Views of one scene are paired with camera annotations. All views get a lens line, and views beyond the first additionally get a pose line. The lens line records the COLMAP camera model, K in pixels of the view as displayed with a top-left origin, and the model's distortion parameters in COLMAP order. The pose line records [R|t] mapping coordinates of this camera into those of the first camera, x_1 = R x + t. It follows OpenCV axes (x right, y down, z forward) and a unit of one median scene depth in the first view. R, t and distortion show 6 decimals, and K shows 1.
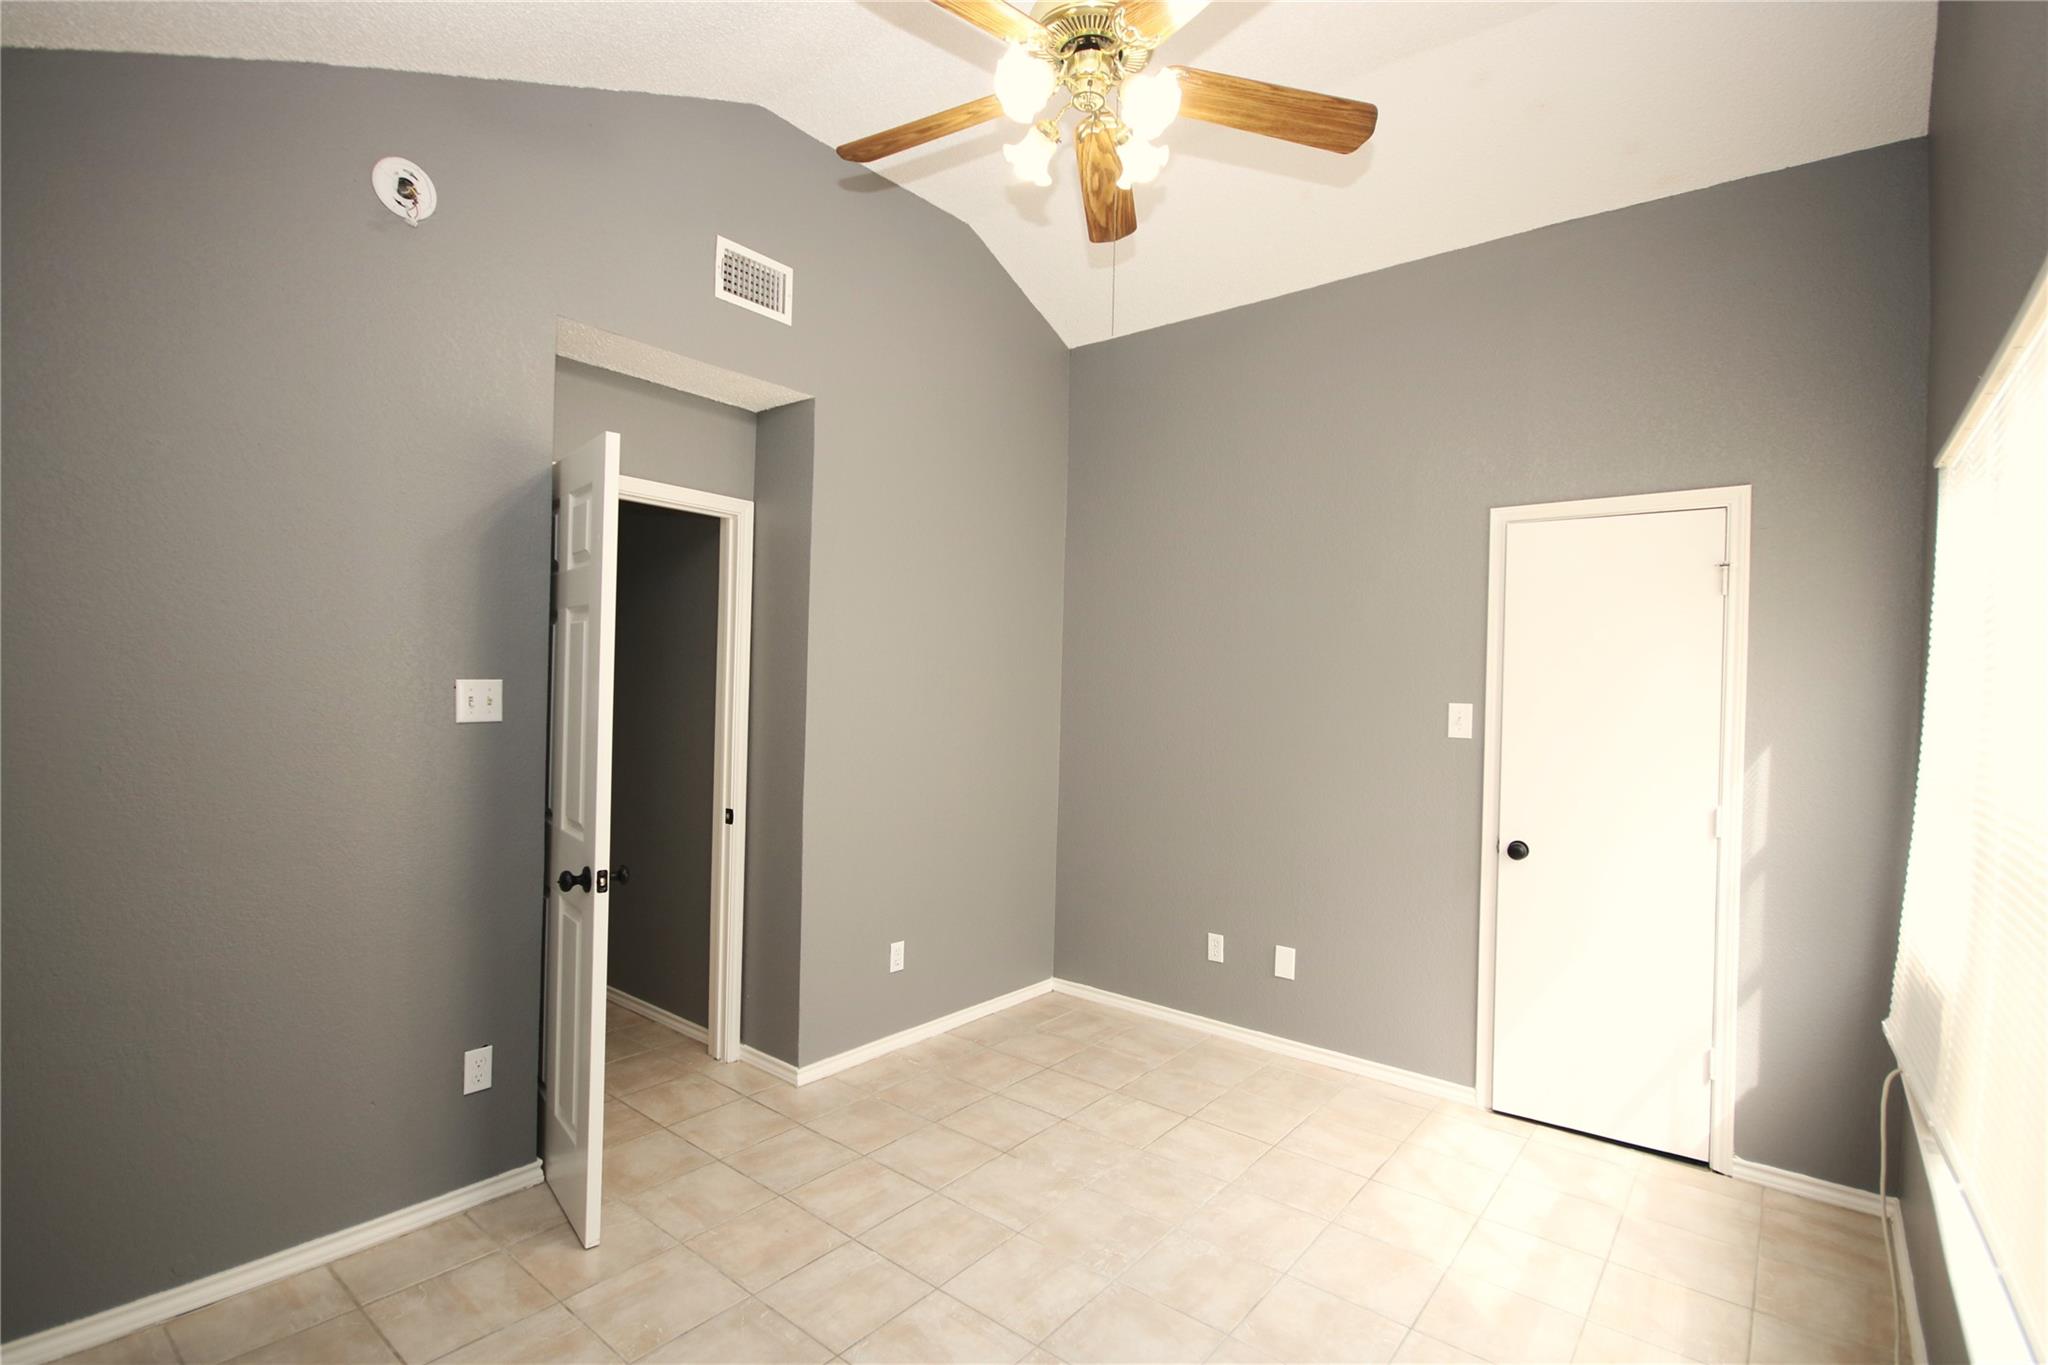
lens RADIAL K [[974.5, 0, 1024.0], [0, 974.5, 682.5], [0, 0, 1]] dist [0.021308, -0.010963]
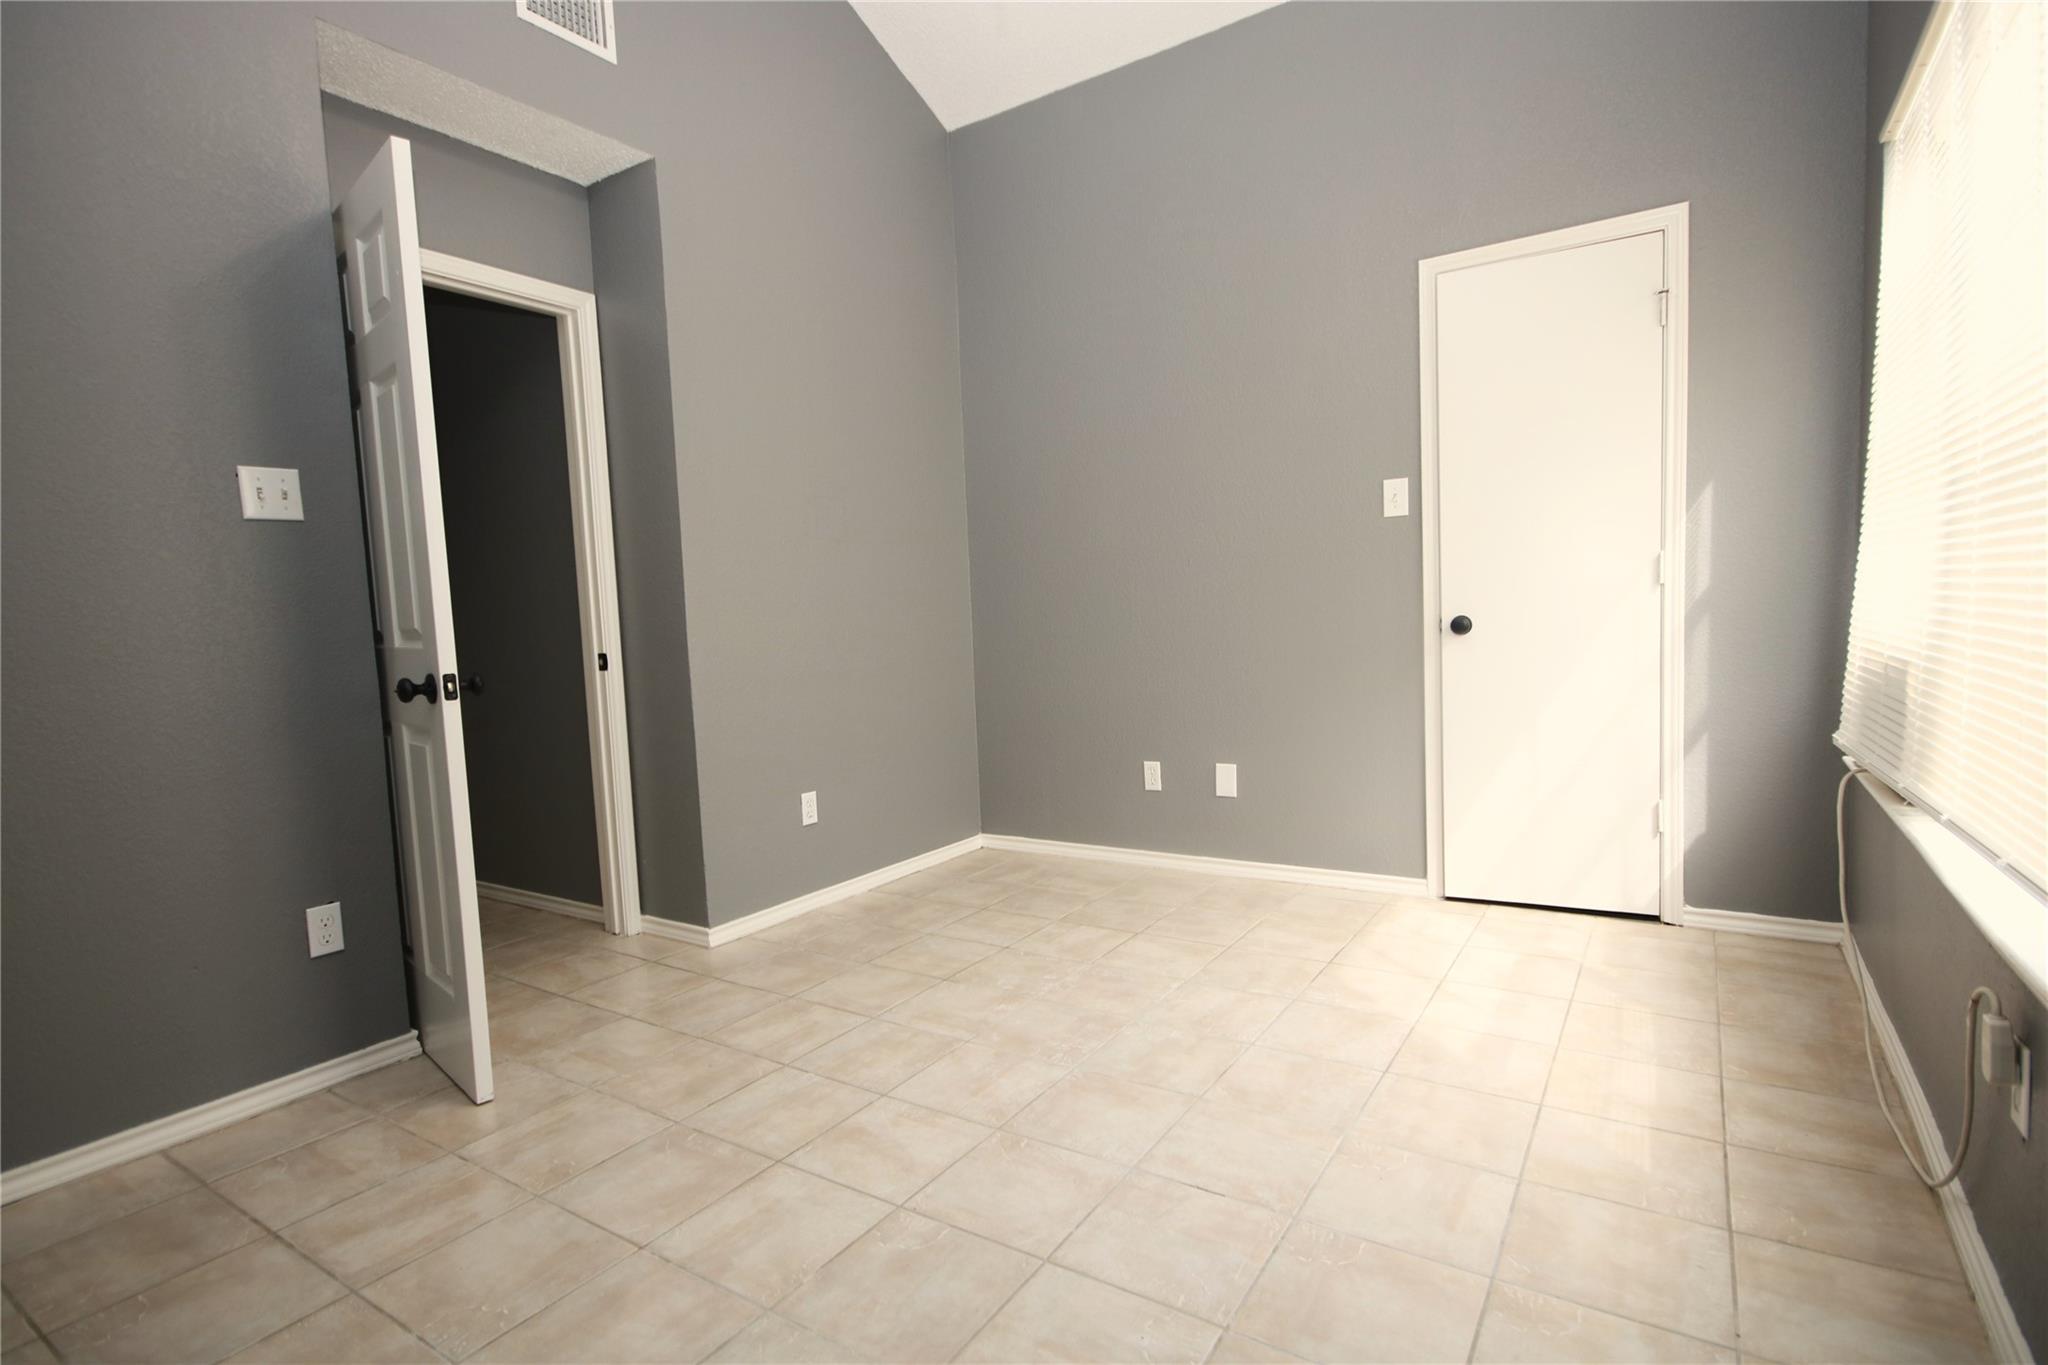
lens RADIAL K [[1030.5, 0, 1024.0], [0, 1030.5, 682.5], [0, 0, 1]] dist [0.025428, -0.010417]
pose [[0.992869, -0.076402, 0.091510, -0.014035], [0.069624, 0.994742, 0.075104, 0.135702], [-0.096767, -0.068197, 0.992968, 0.044914]]
